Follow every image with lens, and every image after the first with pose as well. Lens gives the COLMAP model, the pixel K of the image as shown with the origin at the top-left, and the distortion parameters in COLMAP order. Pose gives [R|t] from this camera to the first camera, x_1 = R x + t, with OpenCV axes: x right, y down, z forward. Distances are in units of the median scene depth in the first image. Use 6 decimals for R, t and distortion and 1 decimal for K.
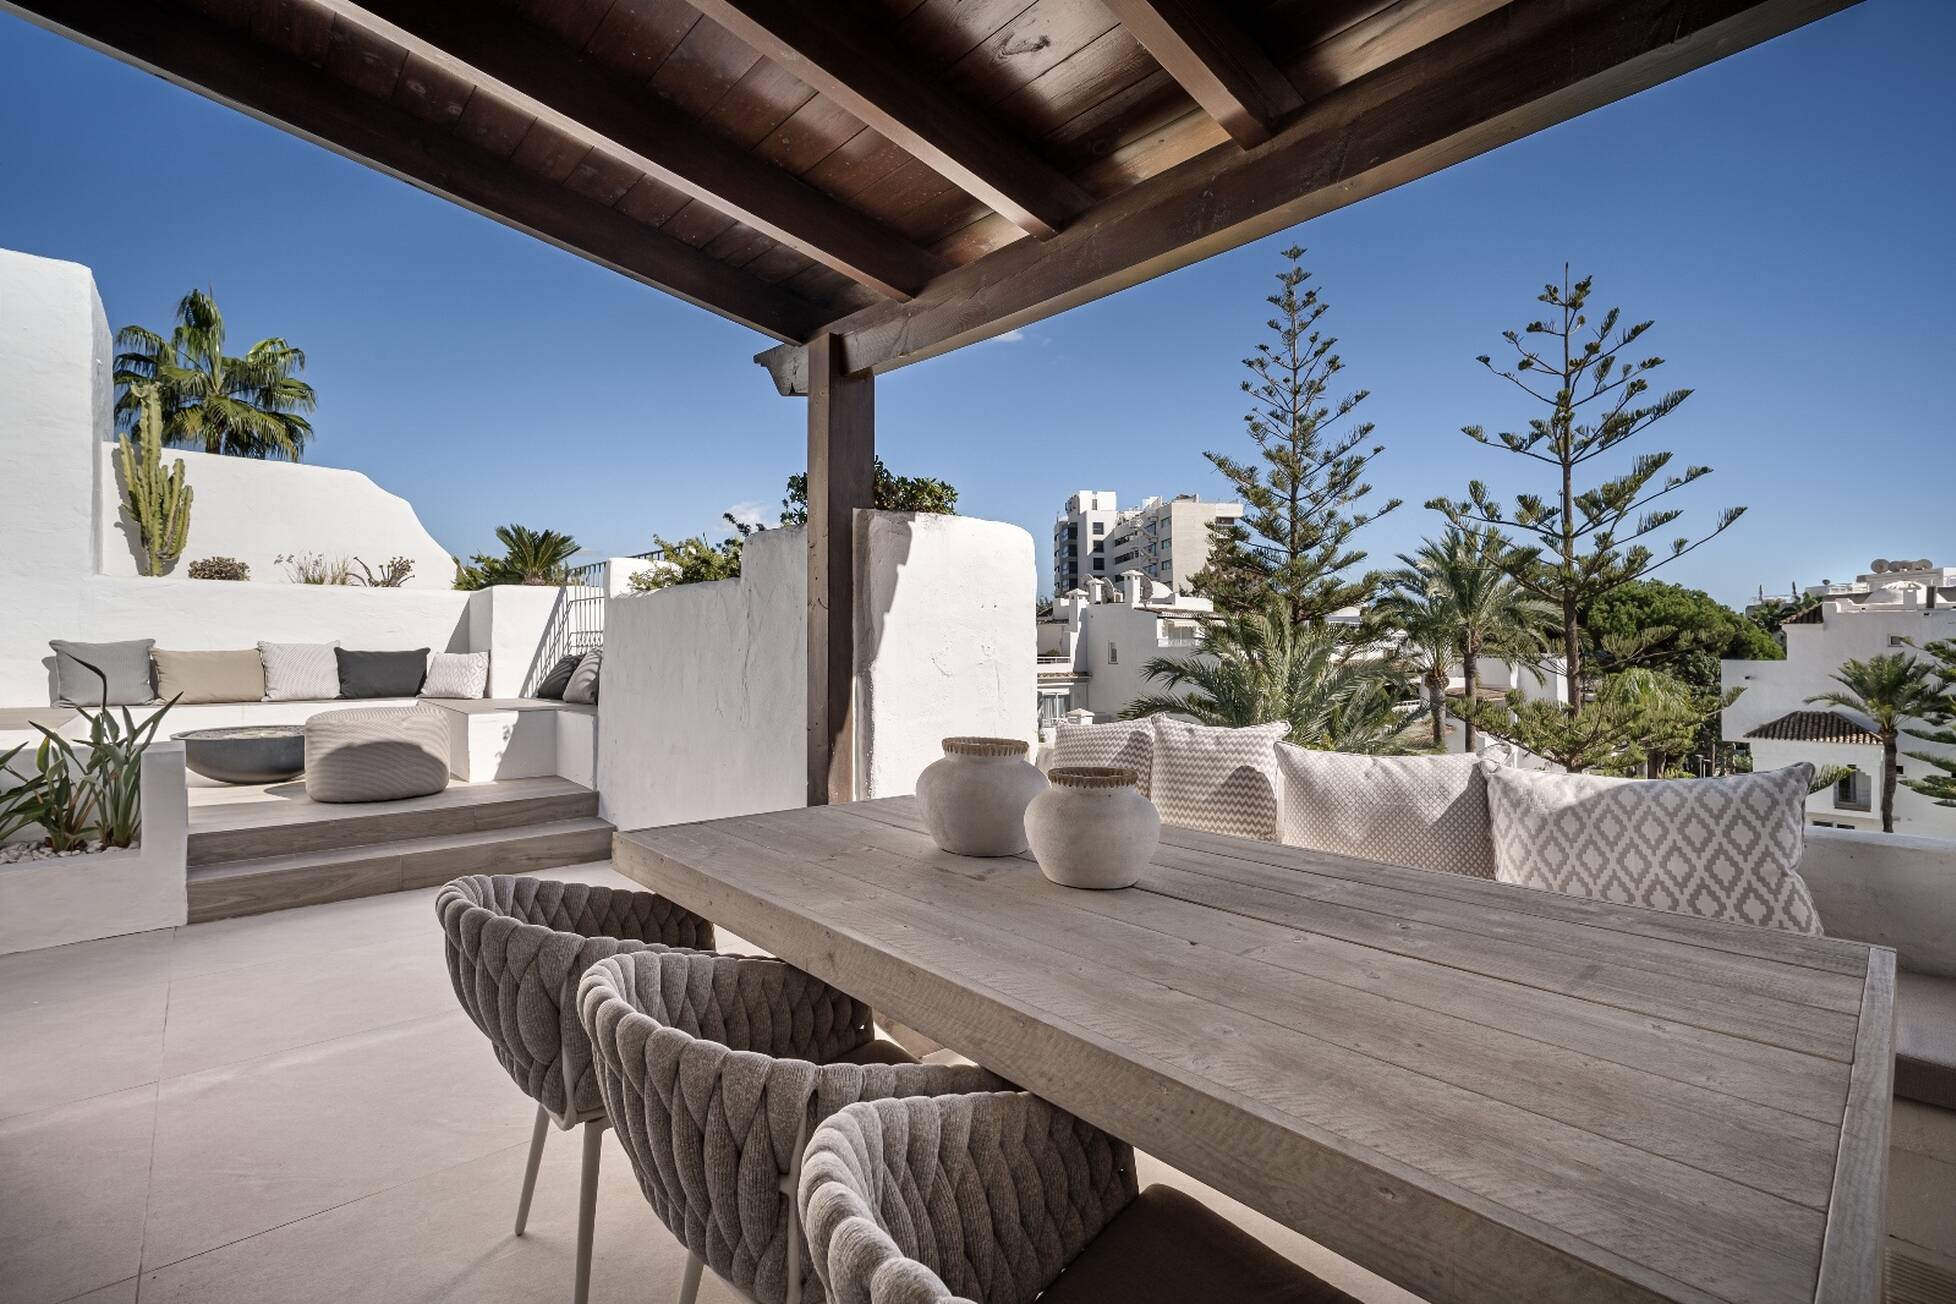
lens RADIAL K [[868.0, 0, 979.1], [0, 868.0, 641.4], [0, 0, 1]] dist [-0.008269, -0.000499]
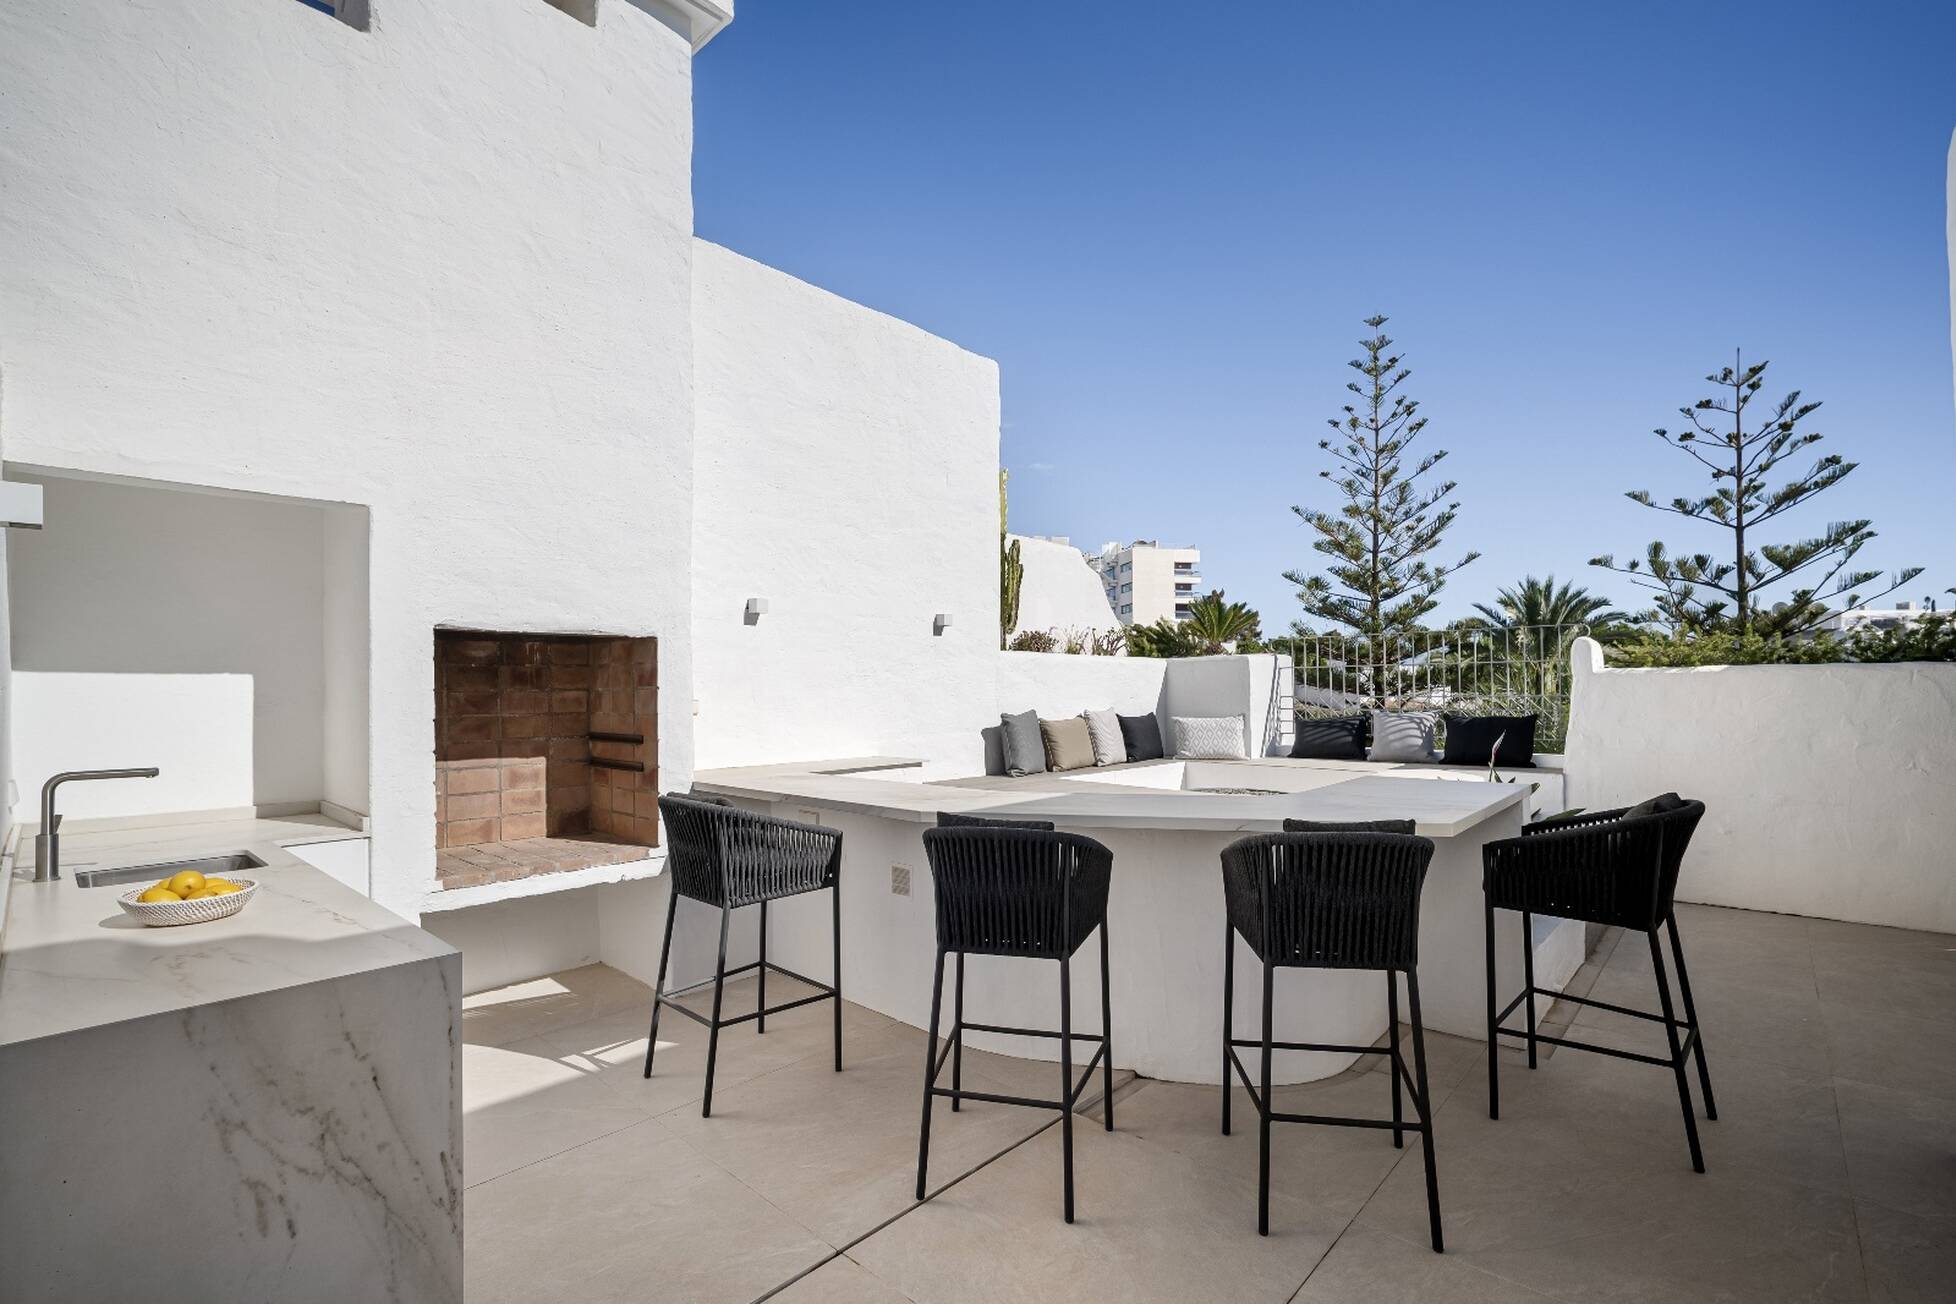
lens RADIAL K [[868.0, 0, 972.9], [0, 868.0, 668.3], [0, 0, 1]] dist [-0.008269, -0.000499]
pose [[0.997238, -0.007968, 0.073845, -0.214779], [0.009371, 0.999782, -0.018671, -0.006825], [-0.073680, 0.019312, 0.997095, -0.016479]]
